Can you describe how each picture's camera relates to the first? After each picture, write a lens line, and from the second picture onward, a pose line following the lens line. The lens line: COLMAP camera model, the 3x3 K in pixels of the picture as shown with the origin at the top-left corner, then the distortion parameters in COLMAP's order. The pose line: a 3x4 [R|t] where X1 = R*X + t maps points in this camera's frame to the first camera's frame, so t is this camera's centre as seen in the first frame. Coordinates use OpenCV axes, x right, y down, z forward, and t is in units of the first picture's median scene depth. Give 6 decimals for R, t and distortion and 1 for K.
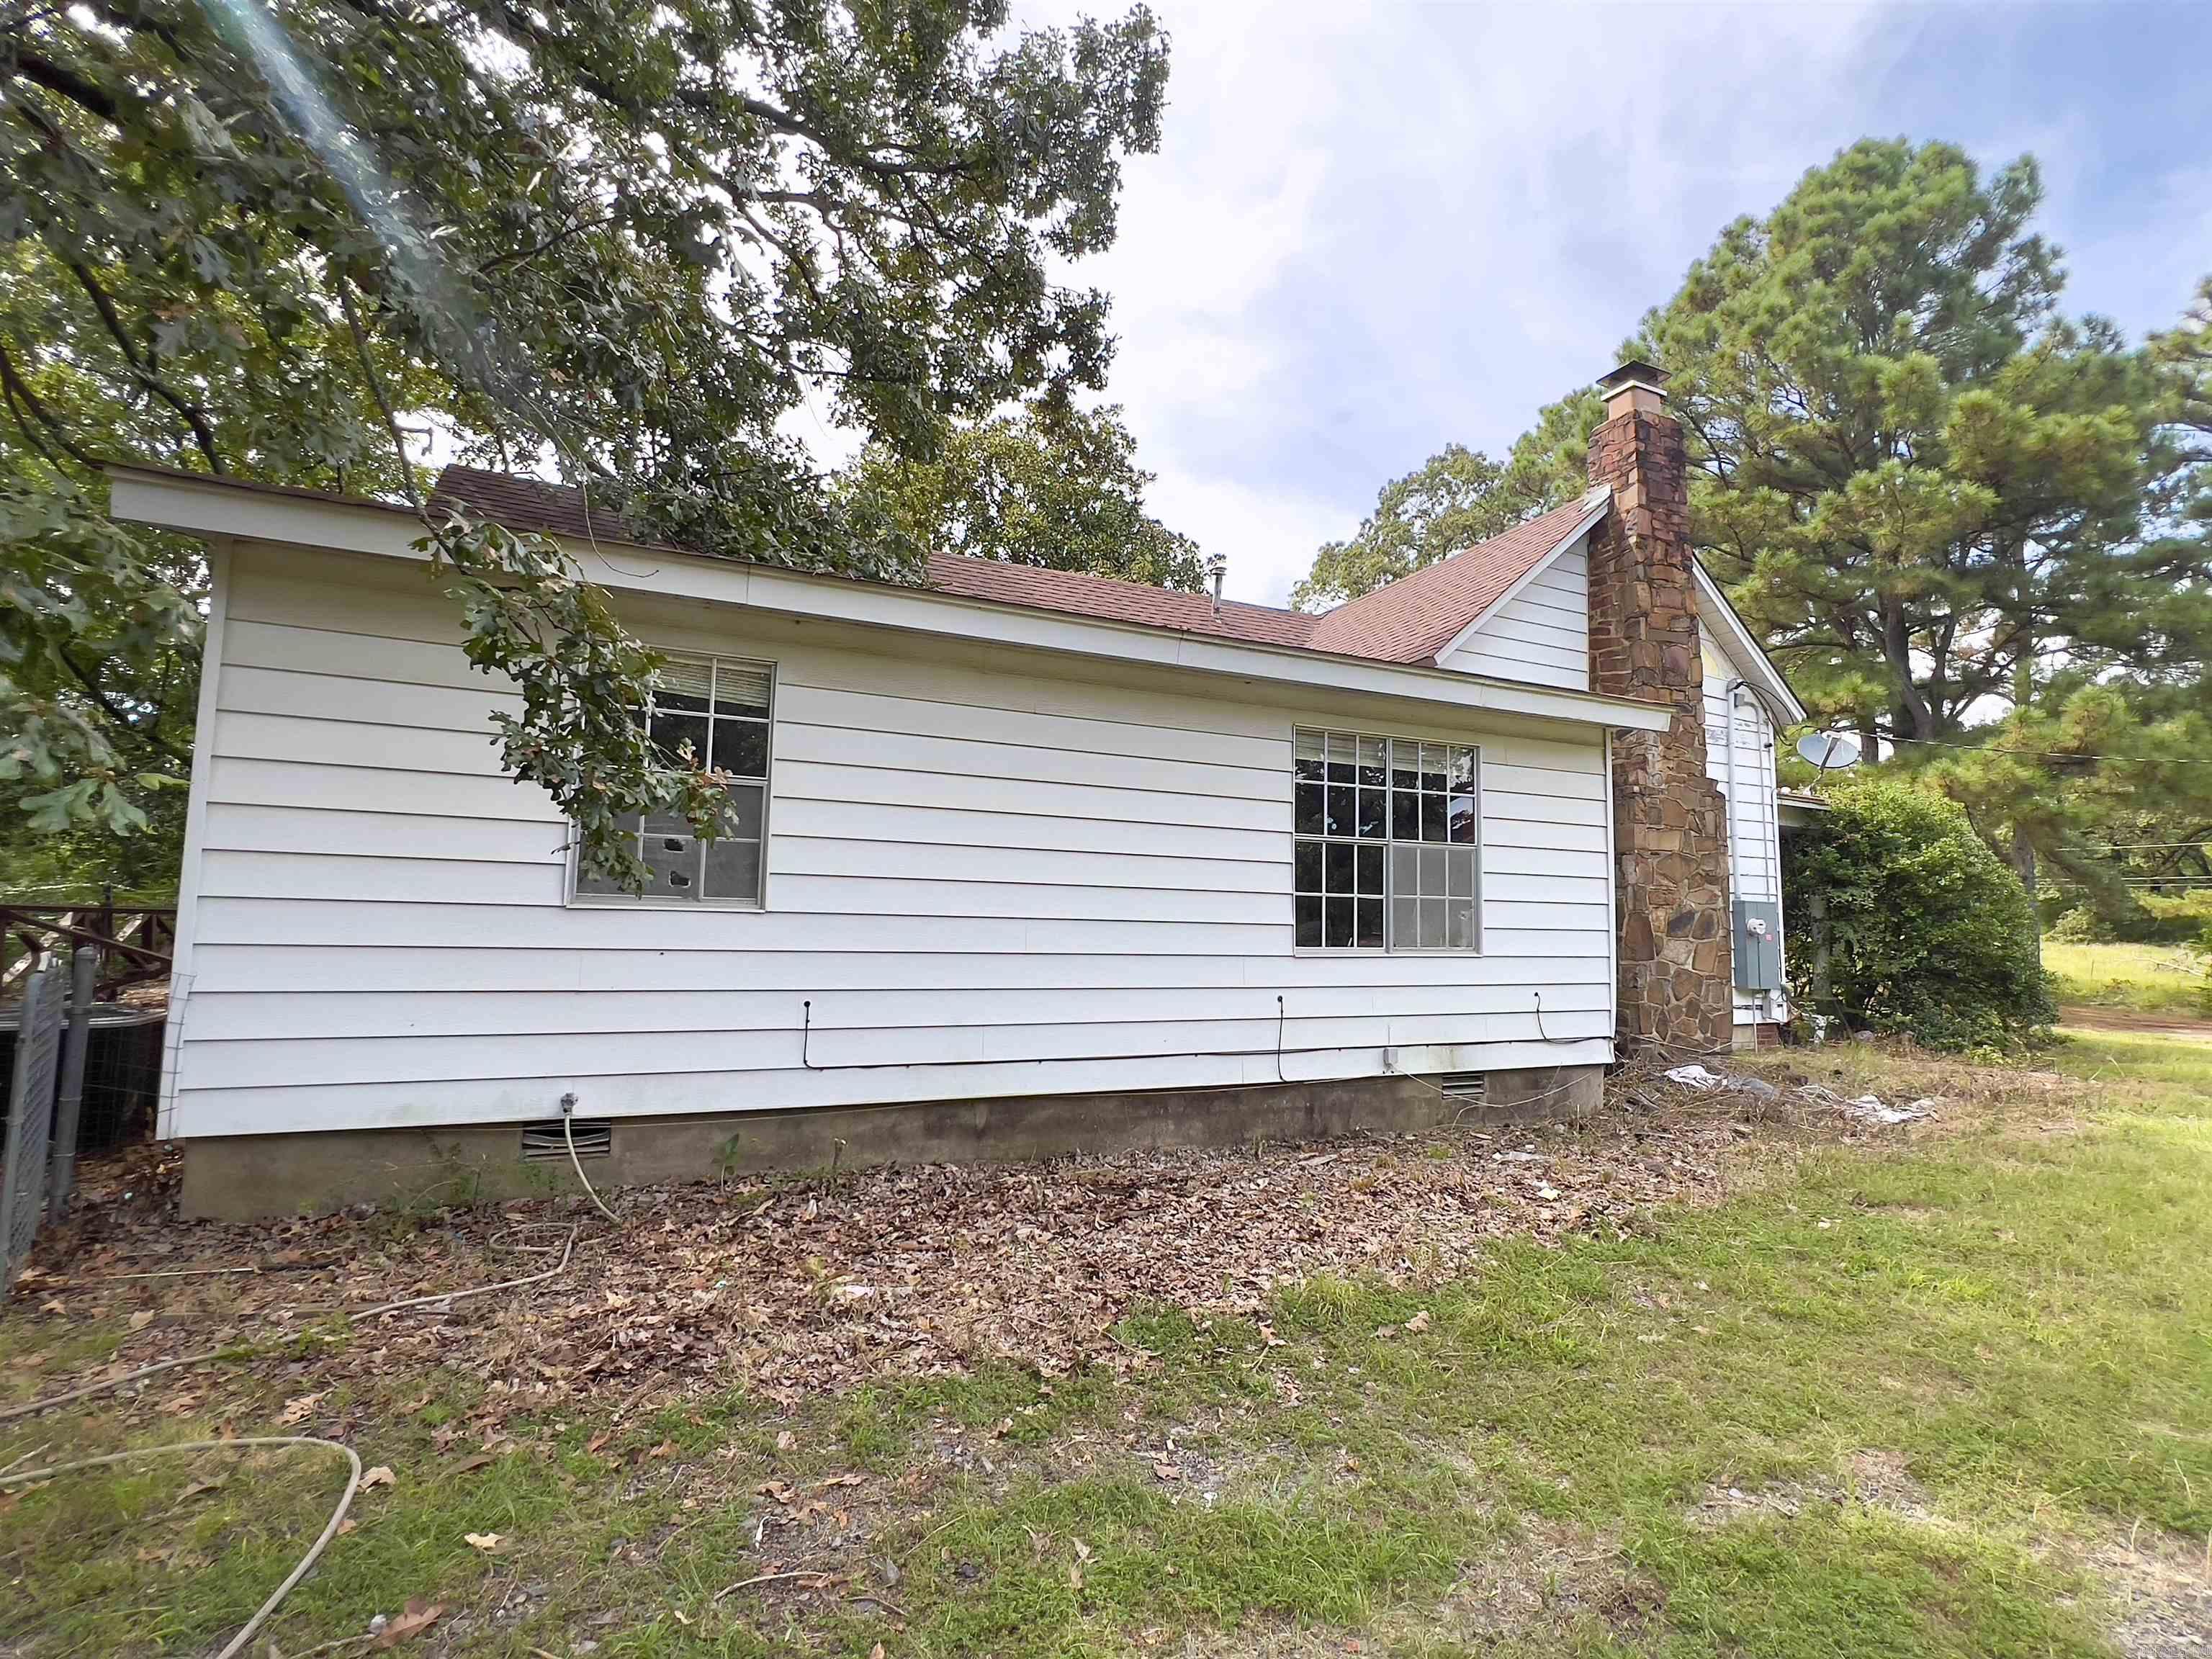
lens RADIAL K [[1024.0, 0, 1106.0], [0, 1024.0, 829.5], [0, 0, 1]] dist [-0.001722, -0.000723]
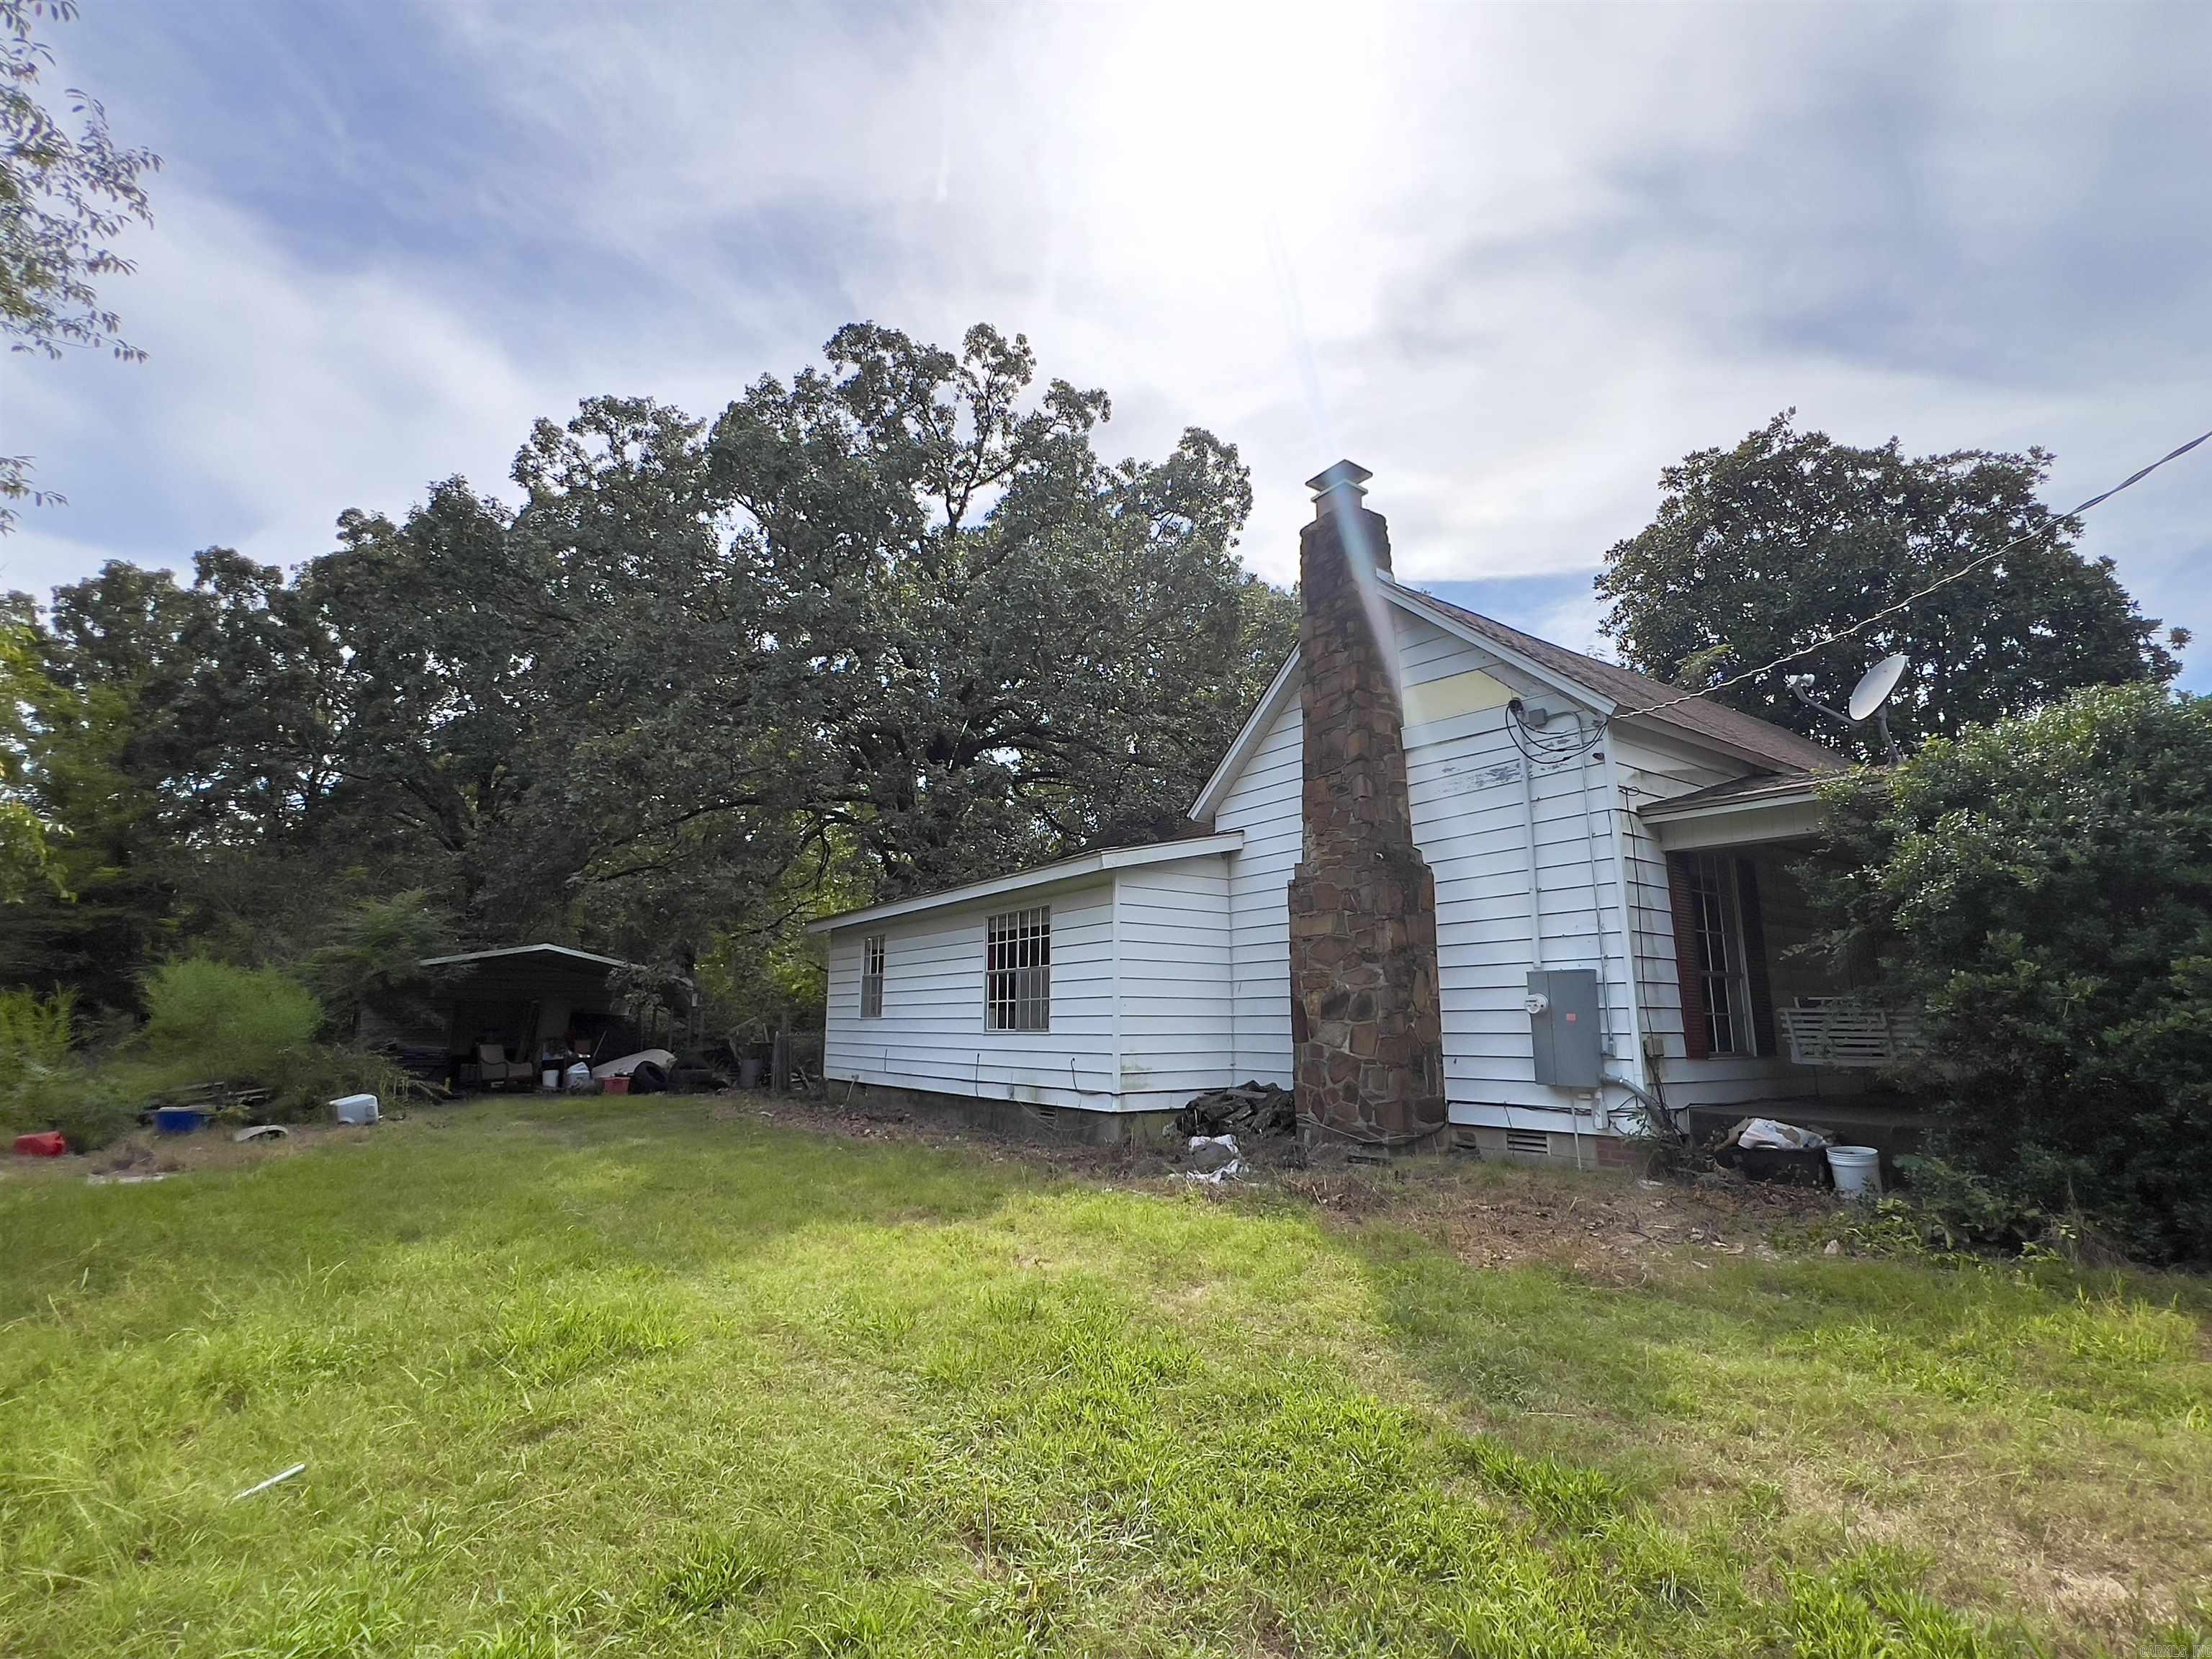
lens RADIAL K [[1024.0, 0, 1106.0], [0, 1024.0, 829.5], [0, 0, 1]] dist [-0.001722, -0.000723]
pose [[0.183041, -0.213696, -0.959599, 2.007425], [0.080874, 0.976054, -0.201934, 0.142148], [0.979773, -0.040644, 0.195941, 0.779015]]
